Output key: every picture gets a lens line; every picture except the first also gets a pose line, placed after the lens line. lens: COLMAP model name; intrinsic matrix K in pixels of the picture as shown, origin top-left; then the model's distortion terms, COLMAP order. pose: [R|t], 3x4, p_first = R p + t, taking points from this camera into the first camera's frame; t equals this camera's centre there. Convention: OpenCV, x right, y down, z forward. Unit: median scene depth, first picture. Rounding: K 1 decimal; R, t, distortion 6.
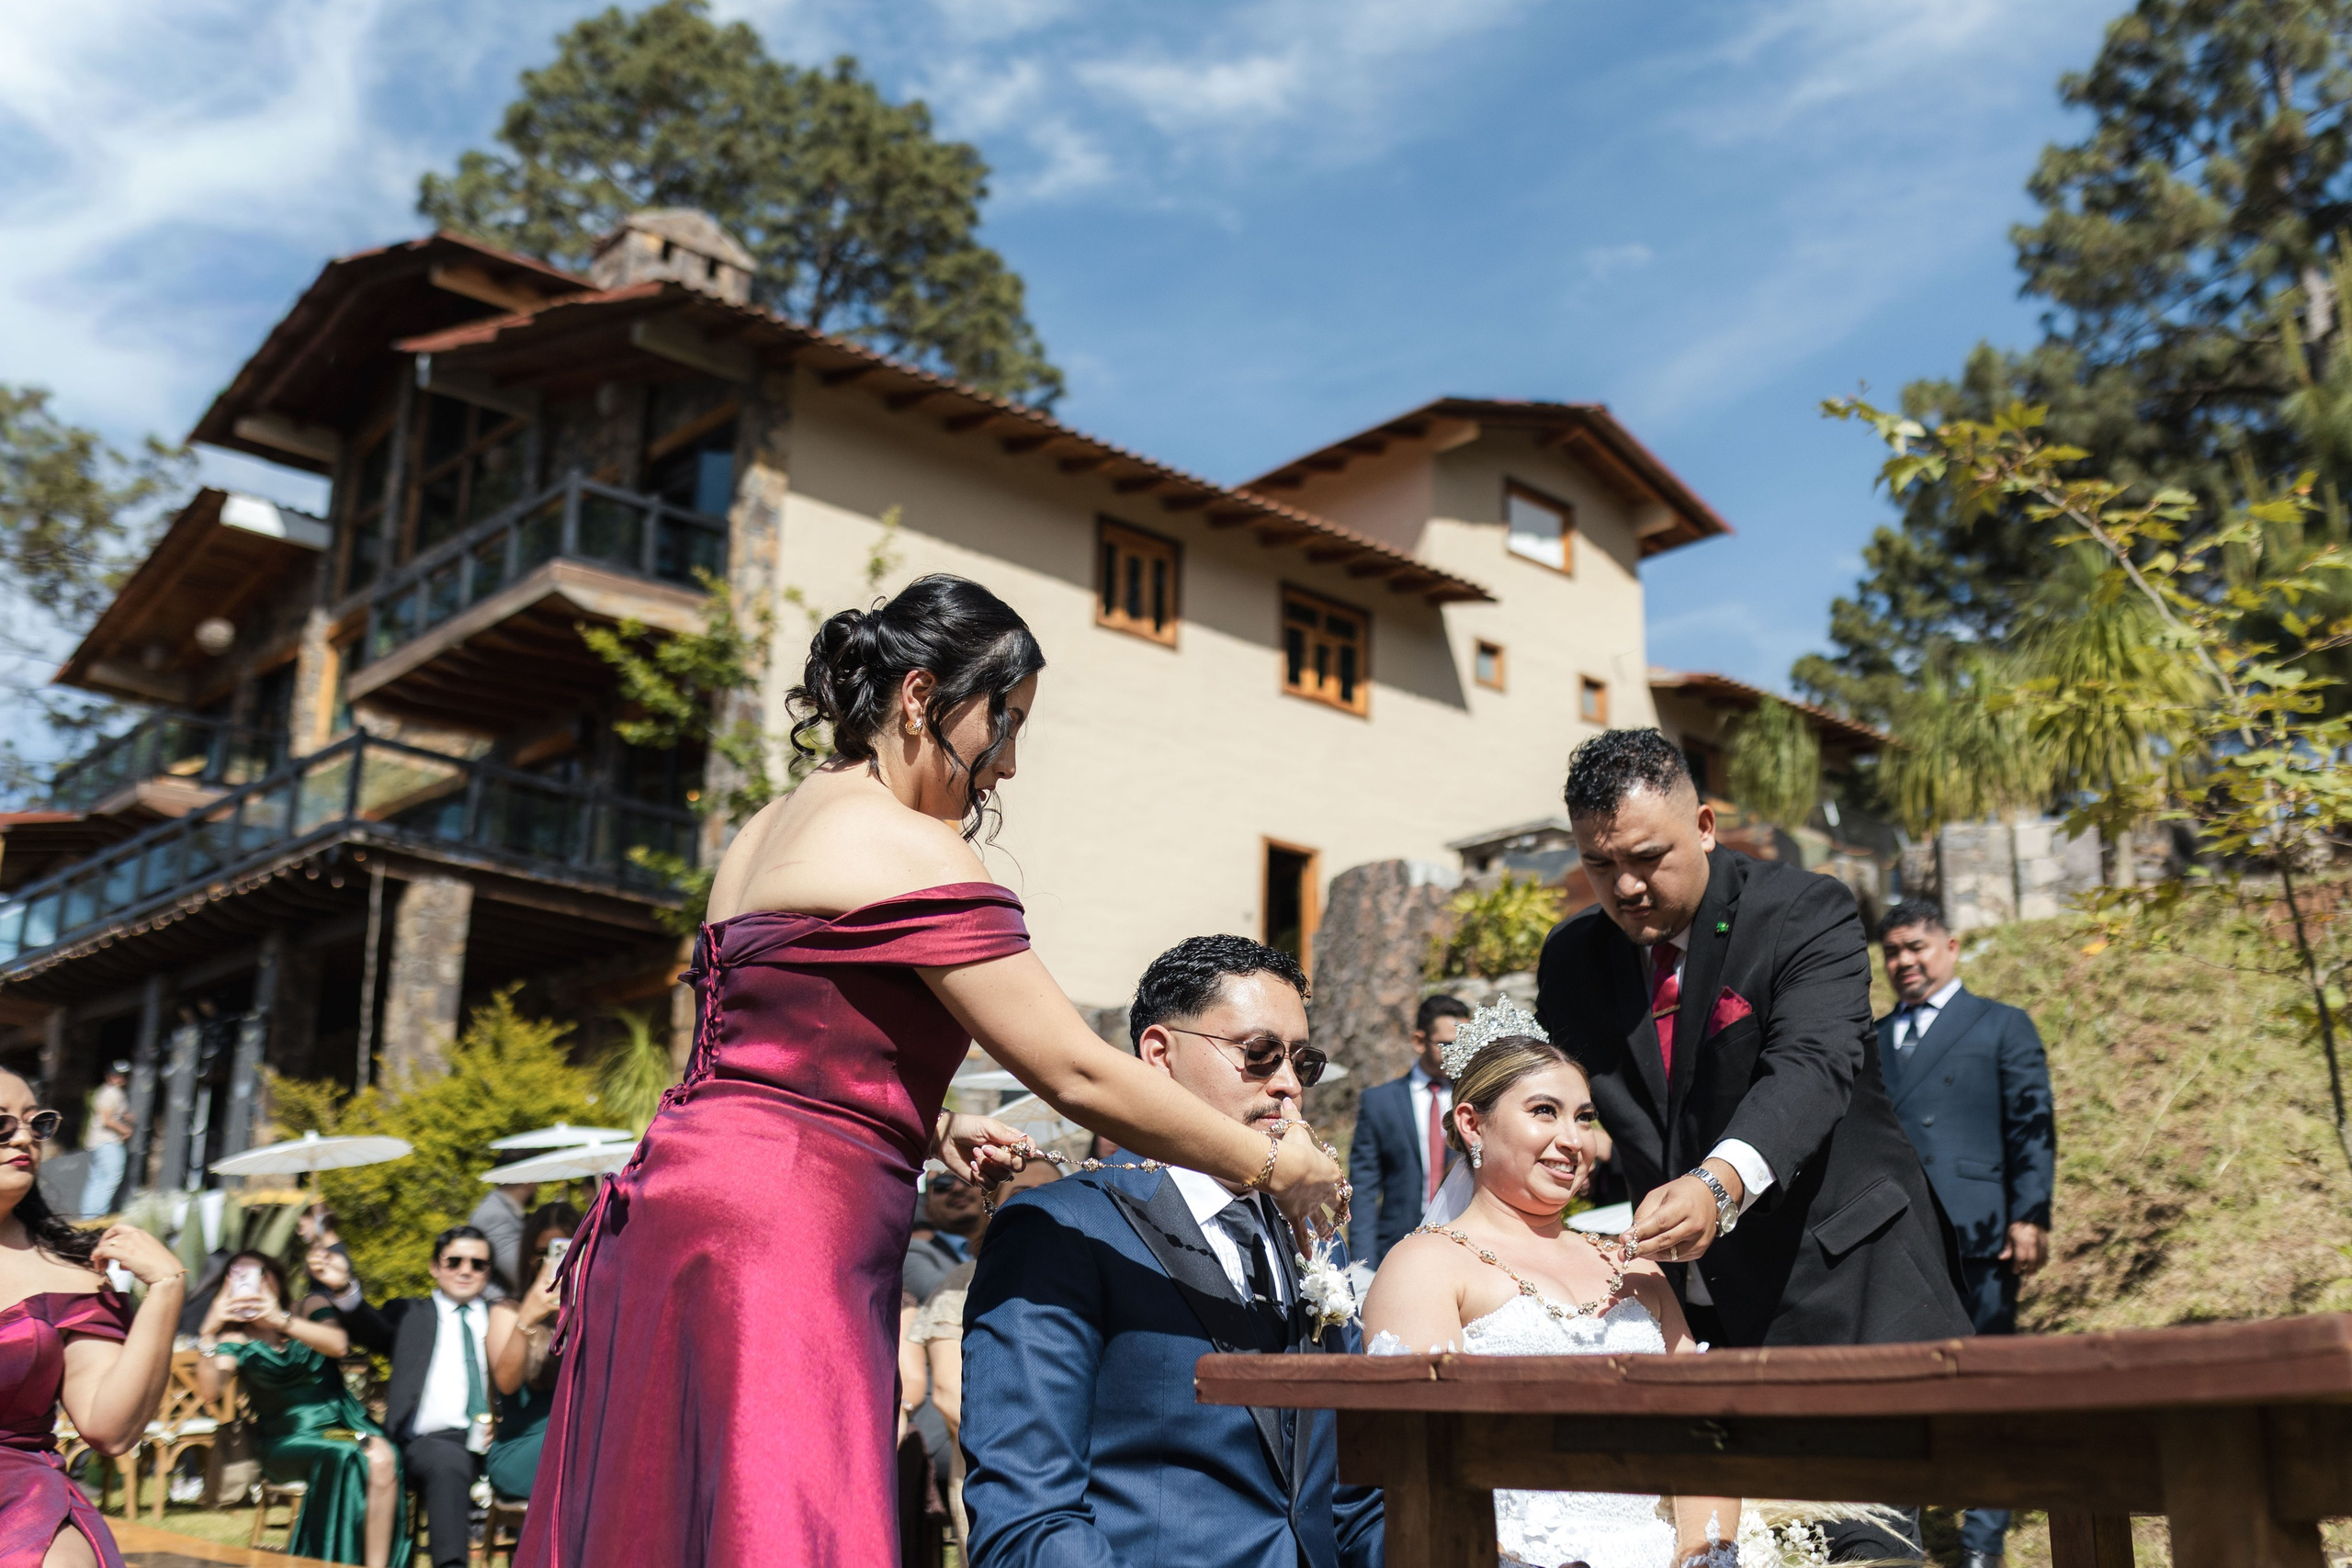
lens RADIAL K [[2443.6, 0, 1229.8], [0, 2443.6, 773.8], [0, 0, 1]] dist [-0.000677, -0.002900]
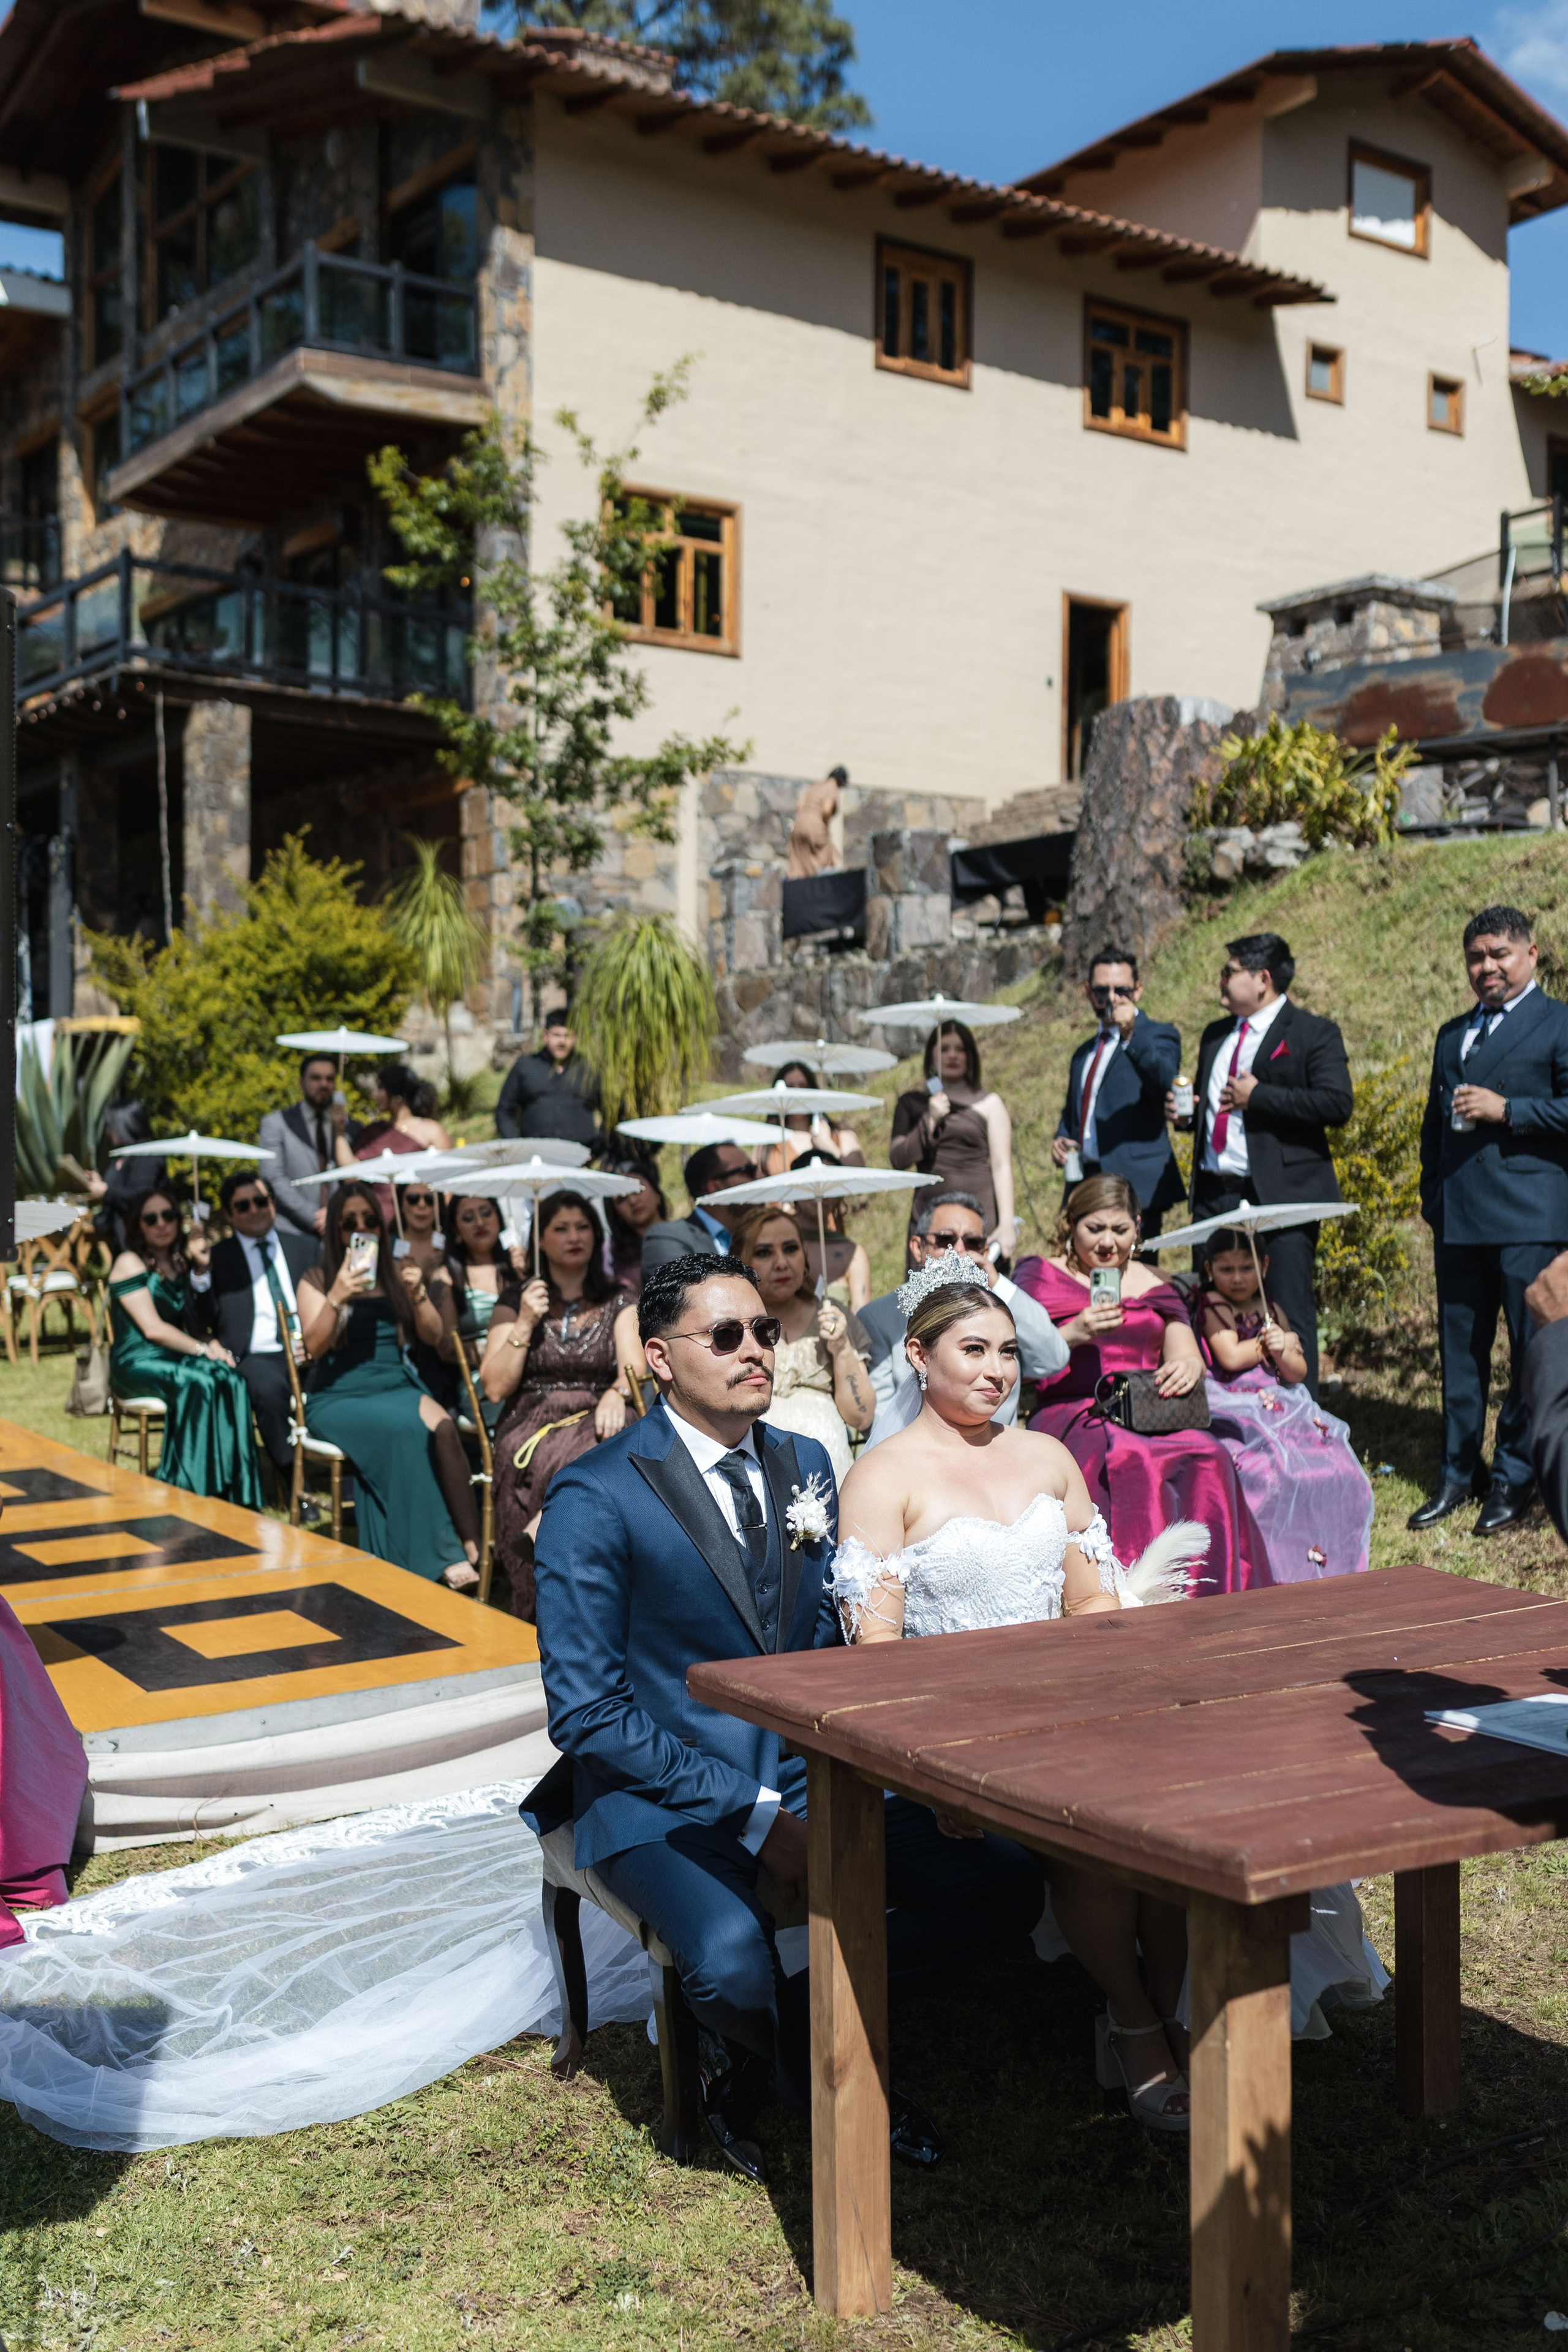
lens RADIAL K [[2680.4, 0, 713.0], [0, 2680.4, 1233.3], [0, 0, 1]] dist [0.012165, -0.004441]
pose [[0.988423, -0.007397, -0.151542, 0.037823], [0.054827, 0.948729, 0.311299, -0.076749], [0.141470, -0.316004, 0.938151, -0.063060]]
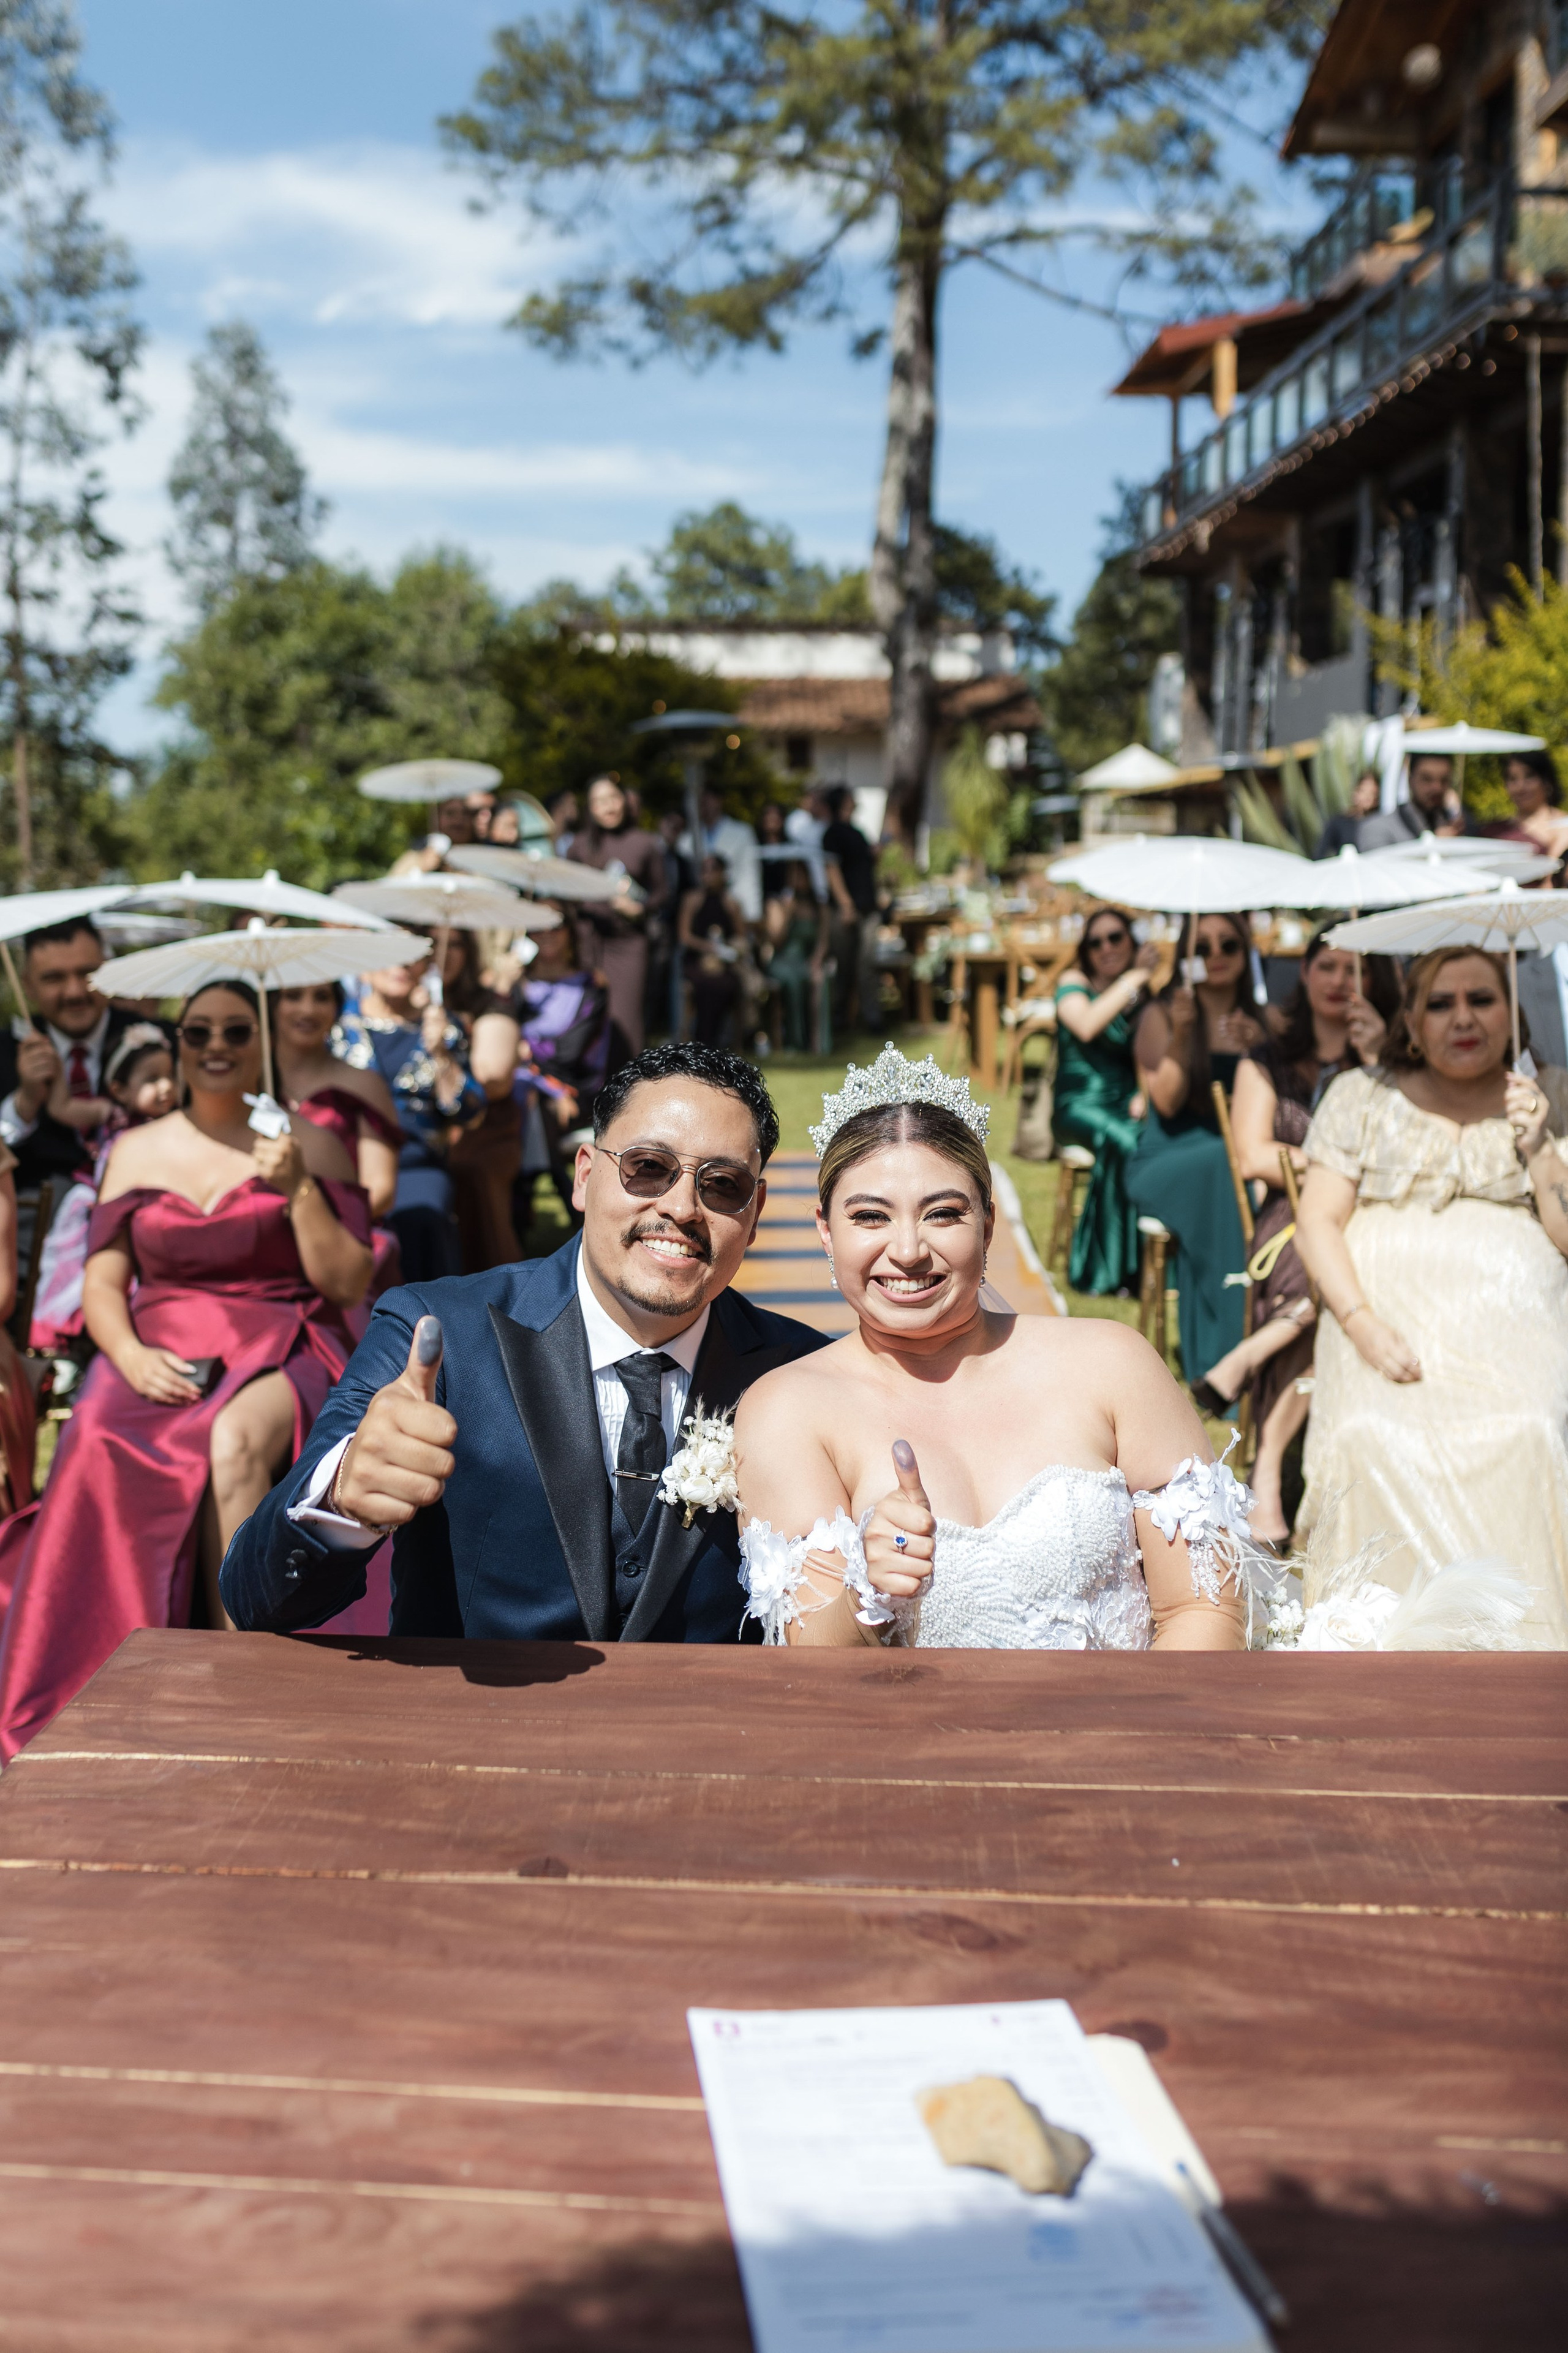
lens RADIAL K [[2627.1, 0, 688.3], [0, 2627.1, 1142.8], [0, 0, 1]] dist [-0.000576, 0.011752]
pose [[0.690578, 0.065024, -0.720329, 0.132982], [0.213962, 0.933005, 0.289348, -0.029341], [0.690885, -0.353940, 0.630400, 0.087230]]
